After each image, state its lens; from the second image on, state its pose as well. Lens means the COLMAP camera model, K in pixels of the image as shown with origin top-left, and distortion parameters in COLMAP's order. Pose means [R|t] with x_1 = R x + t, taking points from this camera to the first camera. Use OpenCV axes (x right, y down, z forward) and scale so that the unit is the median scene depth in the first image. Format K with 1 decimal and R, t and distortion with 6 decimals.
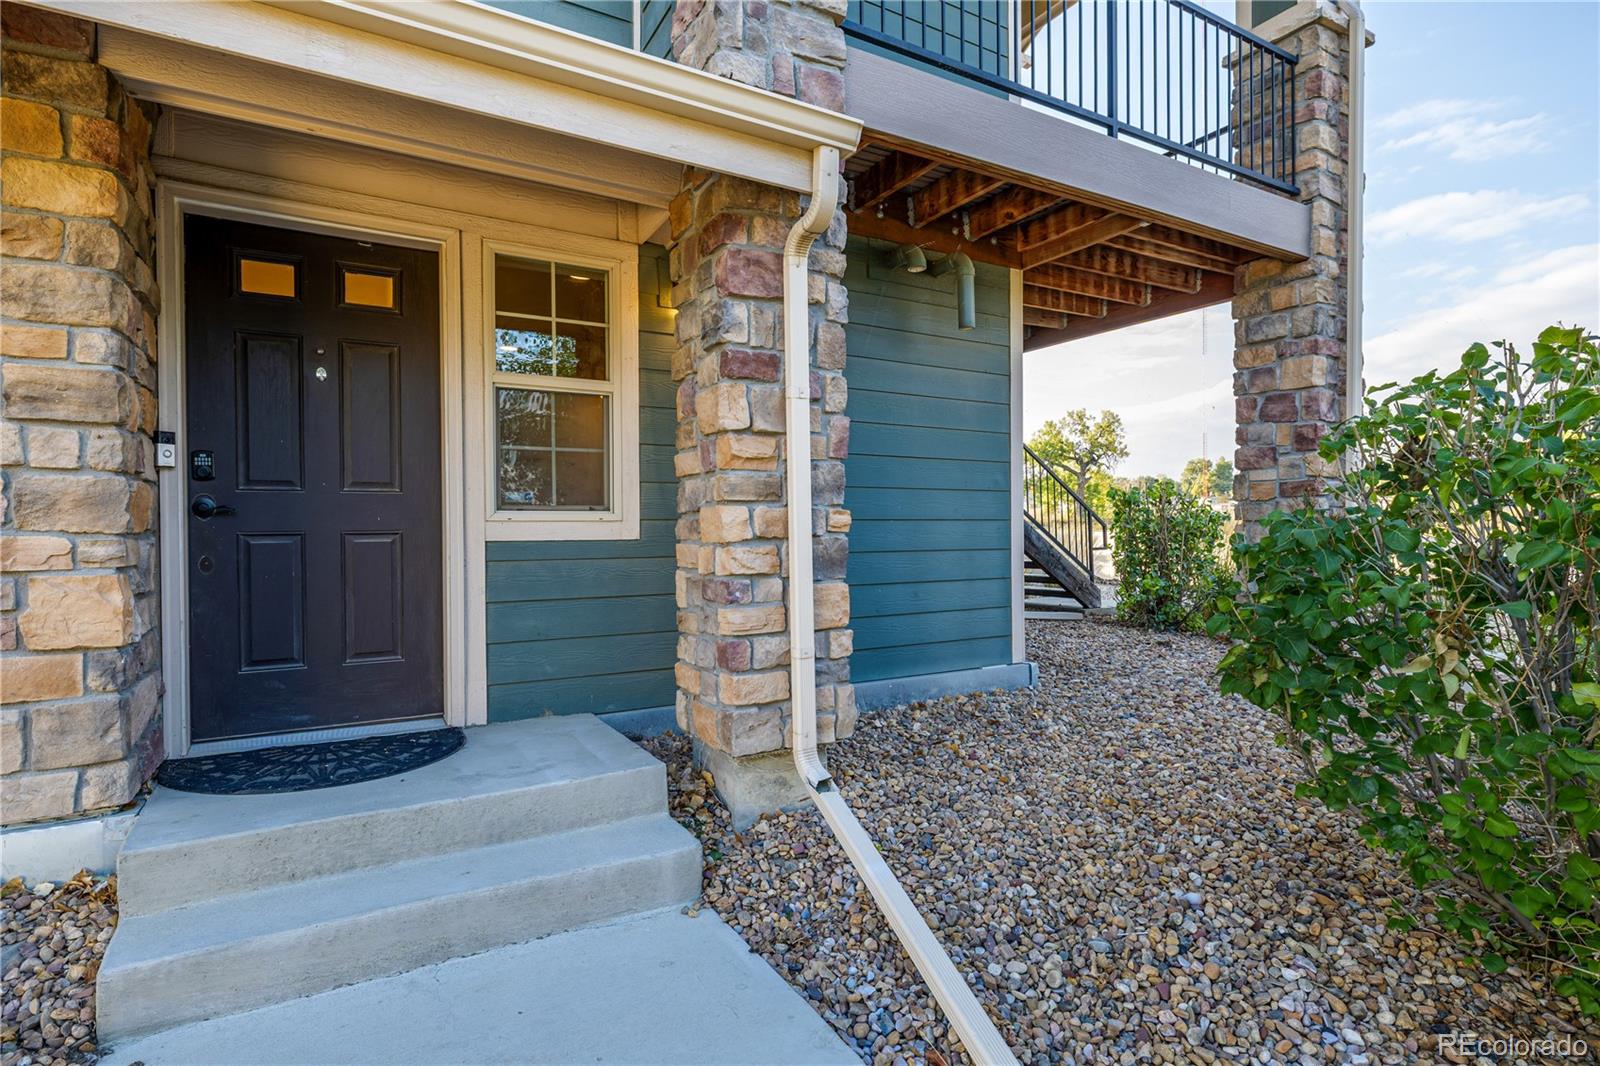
lens RADIAL K [[819.9, 0, 800.5], [0, 819.9, 533.5], [0, 0, 1]] dist [0.001867, 0.000490]
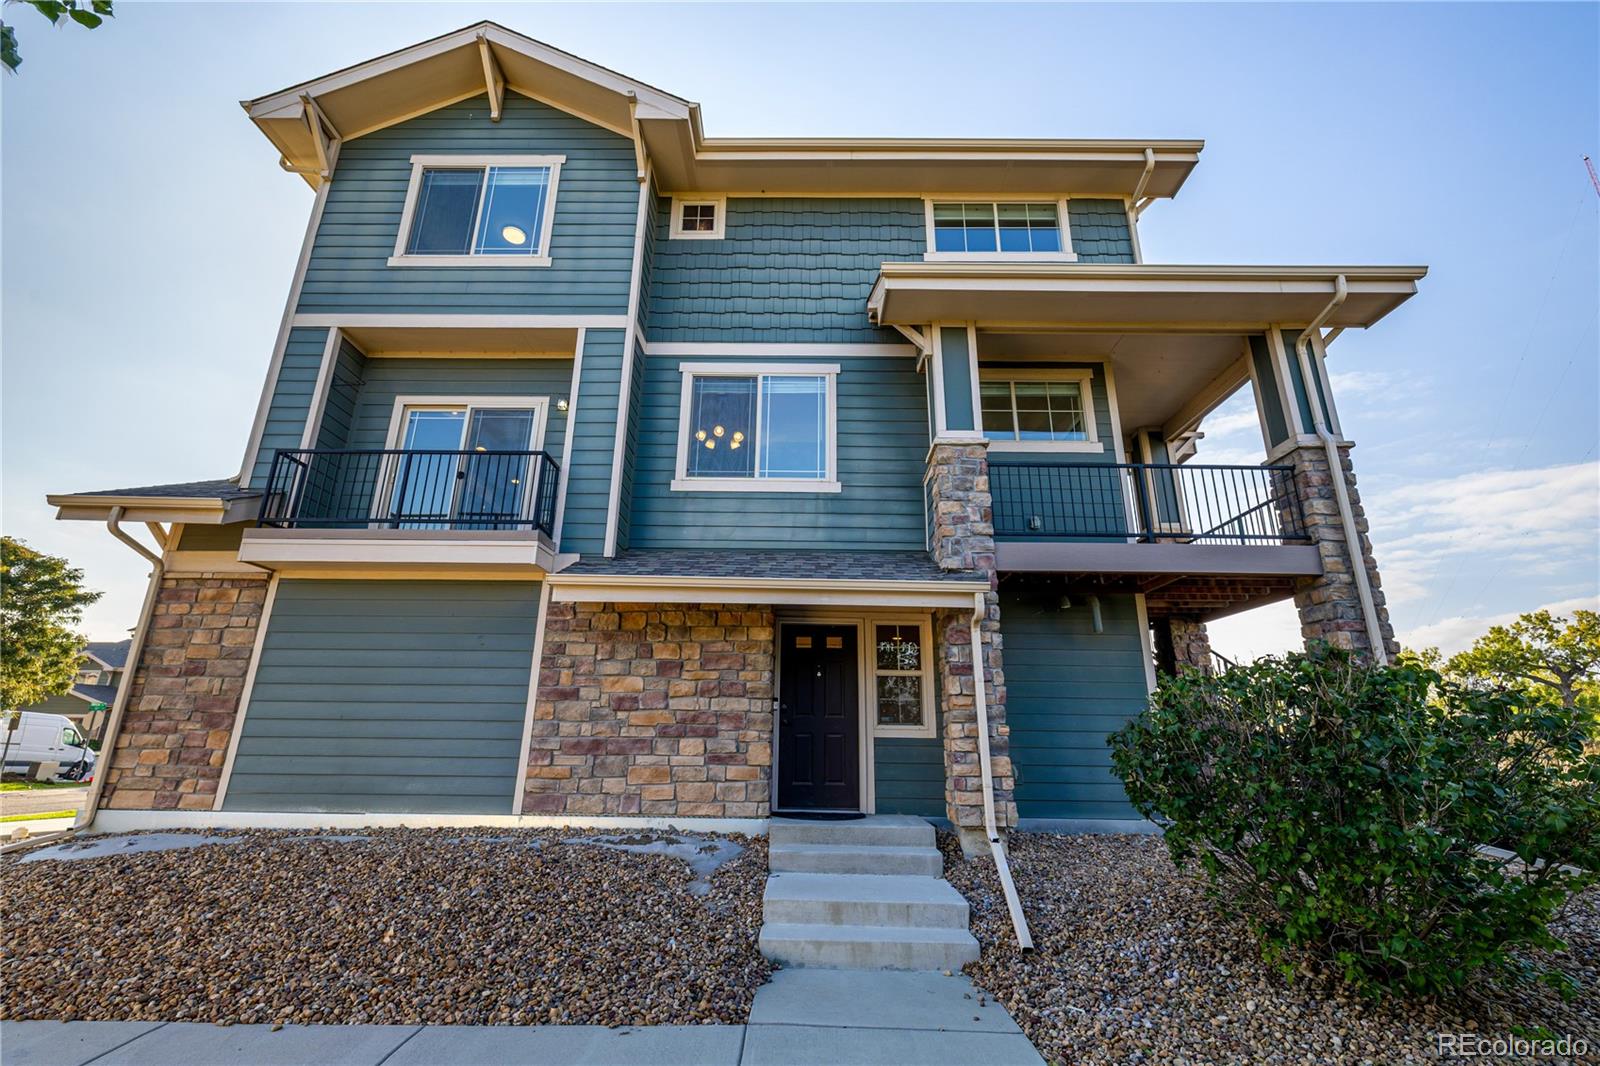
lens RADIAL K [[668.8, 0, 797.2], [0, 668.8, 533.9], [0, 0, 1]] dist [-0.003201, -0.000484]
pose [[0.861069, -0.132025, -0.491050, 0.571036], [-0.022720, 0.954751, -0.296537, 0.030020], [0.507981, 0.266496, 0.819107, -1.100516]]
